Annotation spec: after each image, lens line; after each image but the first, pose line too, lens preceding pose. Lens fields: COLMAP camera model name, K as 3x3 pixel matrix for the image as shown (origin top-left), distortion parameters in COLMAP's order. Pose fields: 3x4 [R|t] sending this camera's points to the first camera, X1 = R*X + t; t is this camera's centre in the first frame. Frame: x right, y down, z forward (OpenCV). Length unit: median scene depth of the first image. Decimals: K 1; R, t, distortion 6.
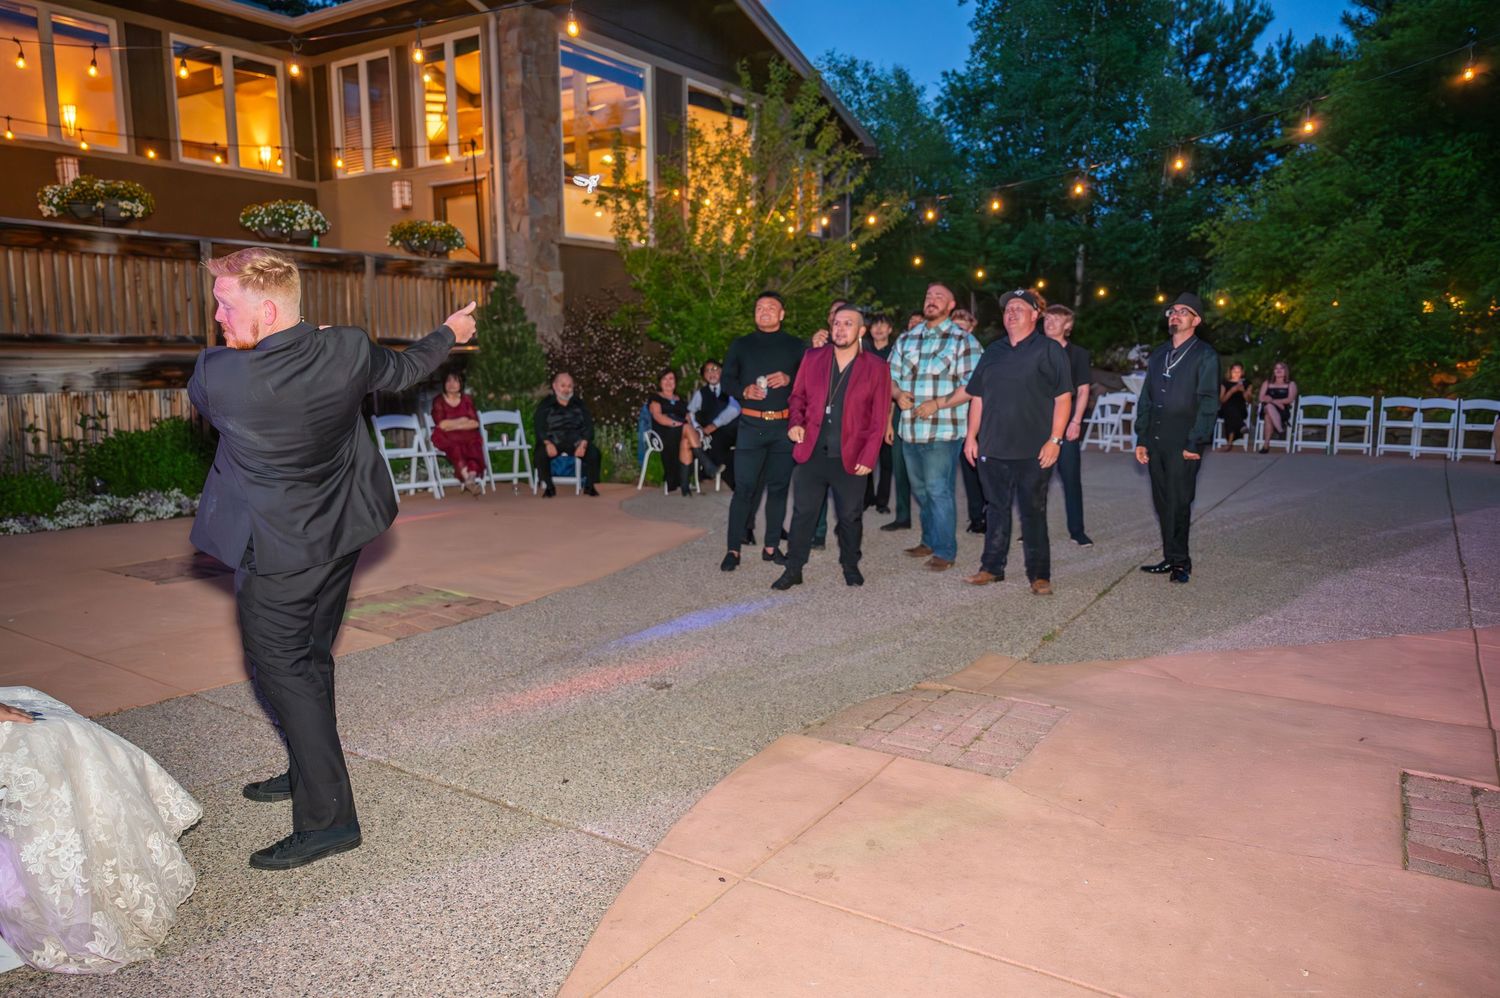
lens RADIAL K [[1052.3, 0, 729.1], [0, 1052.3, 498.7], [0, 0, 1]] dist [0.002958, 0.000376]
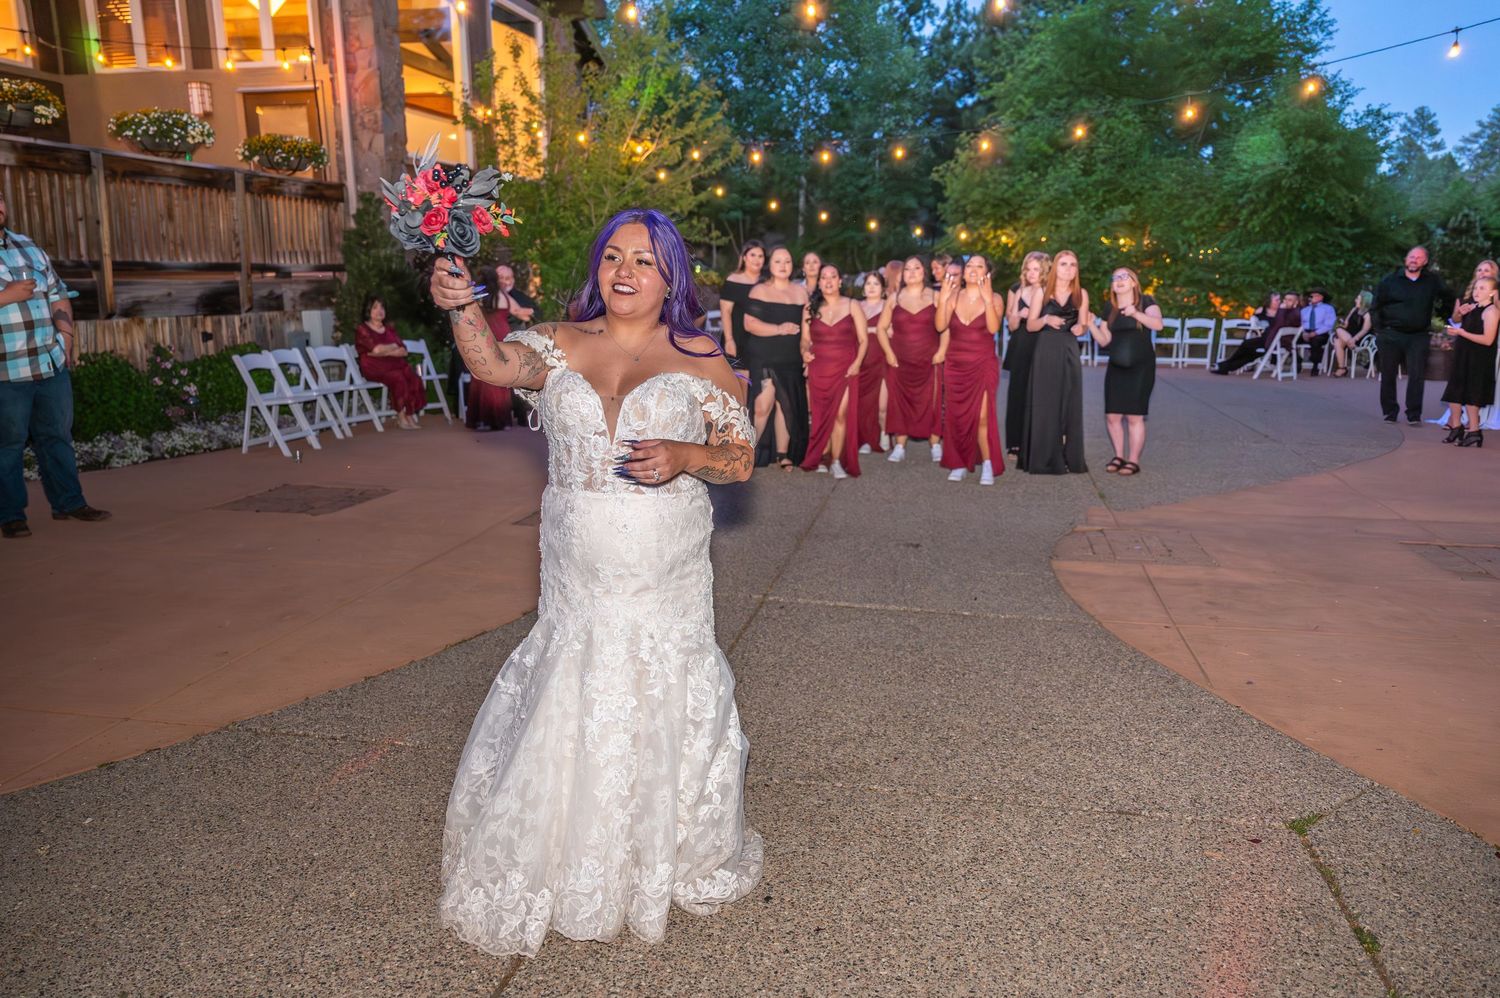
lens RADIAL K [[1090.0, 0, 812.5], [0, 1090.0, 504.2], [0, 0, 1]] dist [-0.000626, -0.001734]
pose [[0.921914, -0.075794, 0.379909, -0.302268], [0.050536, 0.995823, 0.076038, 0.010596], [-0.384085, -0.050902, 0.921893, -0.087773]]
